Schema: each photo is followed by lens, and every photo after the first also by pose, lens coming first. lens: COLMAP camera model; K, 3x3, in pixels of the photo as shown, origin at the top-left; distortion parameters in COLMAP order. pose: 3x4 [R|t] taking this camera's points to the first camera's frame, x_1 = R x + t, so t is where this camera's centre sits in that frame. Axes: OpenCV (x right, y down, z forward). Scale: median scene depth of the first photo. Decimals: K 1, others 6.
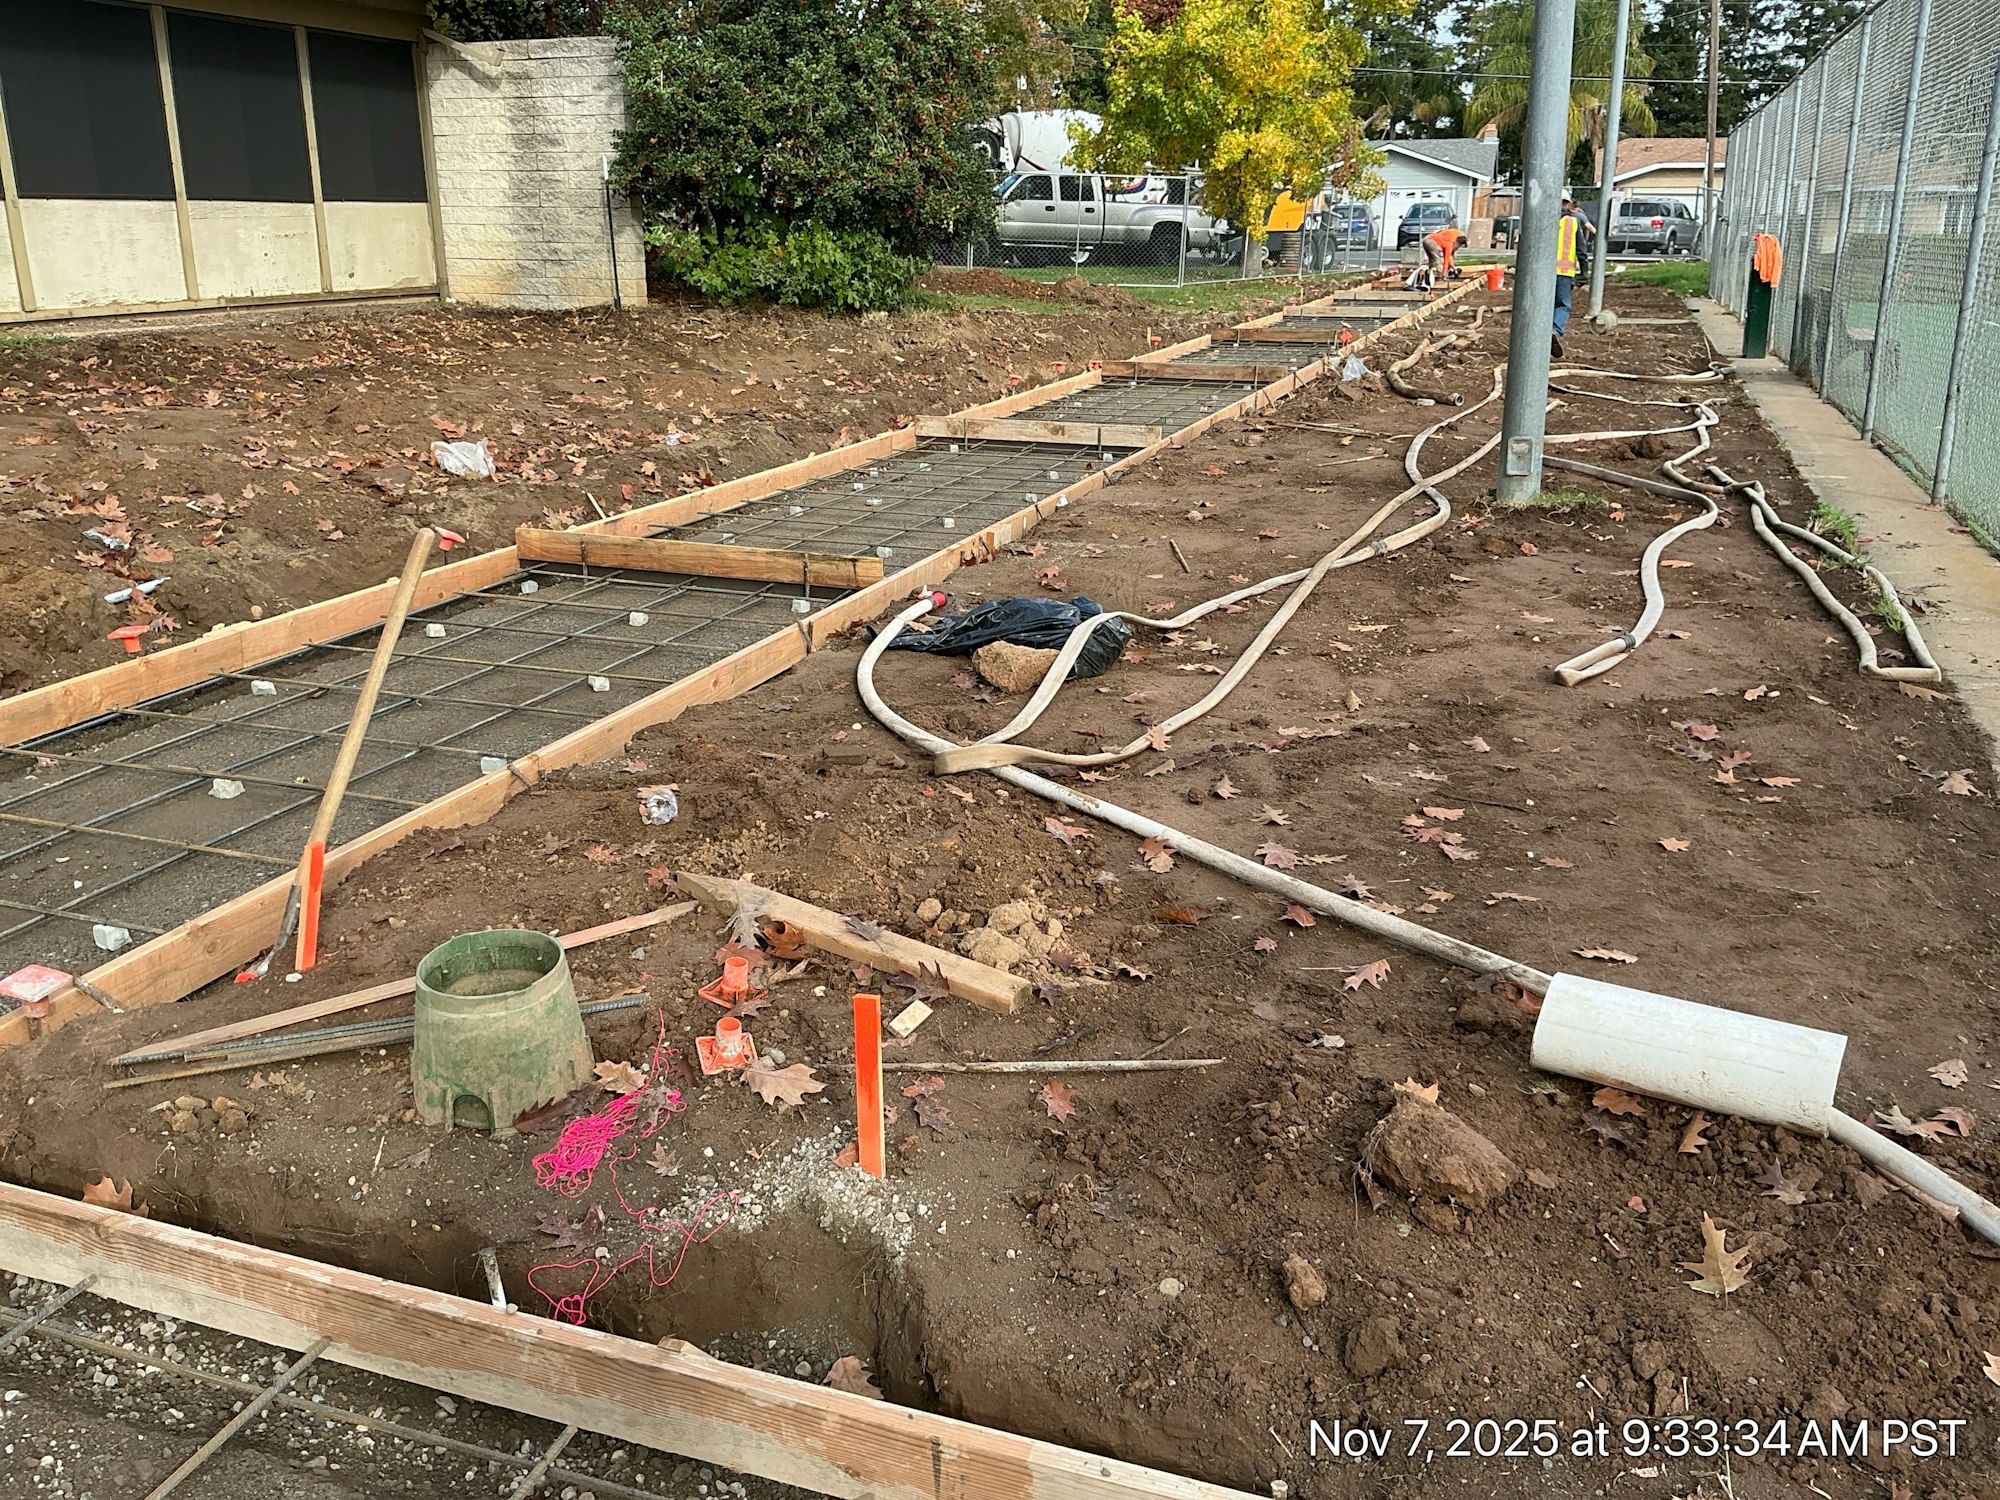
lens RADIAL K [[1684.9, 0, 1011.4], [0, 1684.9, 756.0], [0, 0, 1]] dist [0.029391, -0.099650]
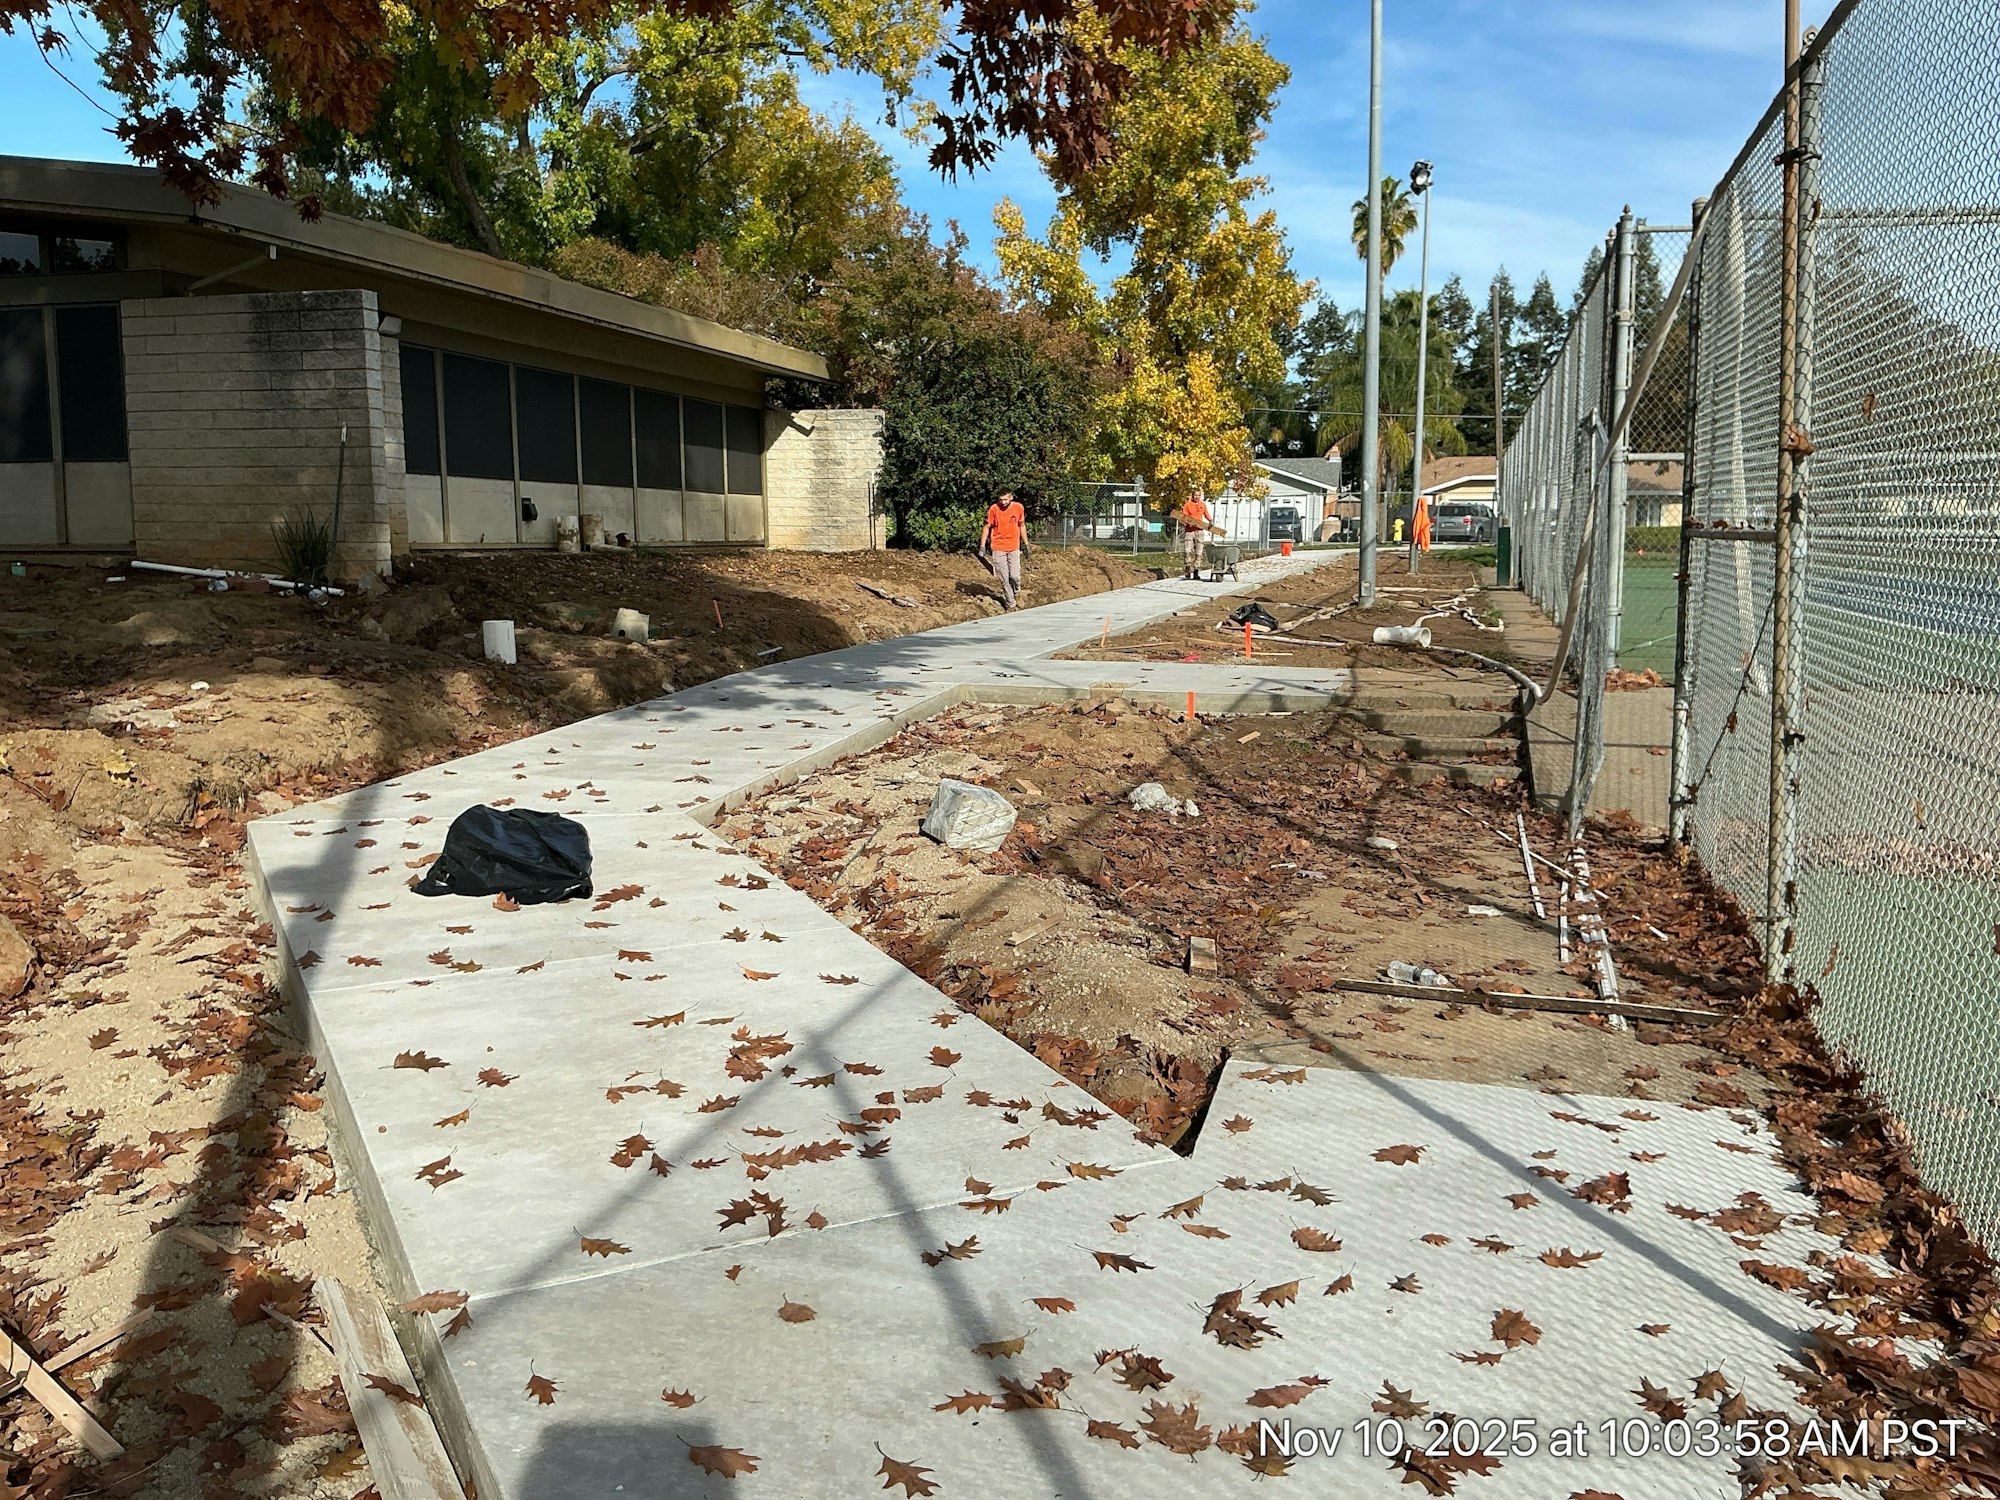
lens RADIAL K [[1684.9, 0, 992.1], [0, 1684.9, 748.5], [0, 0, 1]] dist [0.029391, -0.099650]
pose [[0.997897, -0.009671, 0.064102, -0.113254], [0.020919, 0.983953, -0.177199, 0.133499], [-0.061359, 0.178167, 0.982085, -0.374223]]
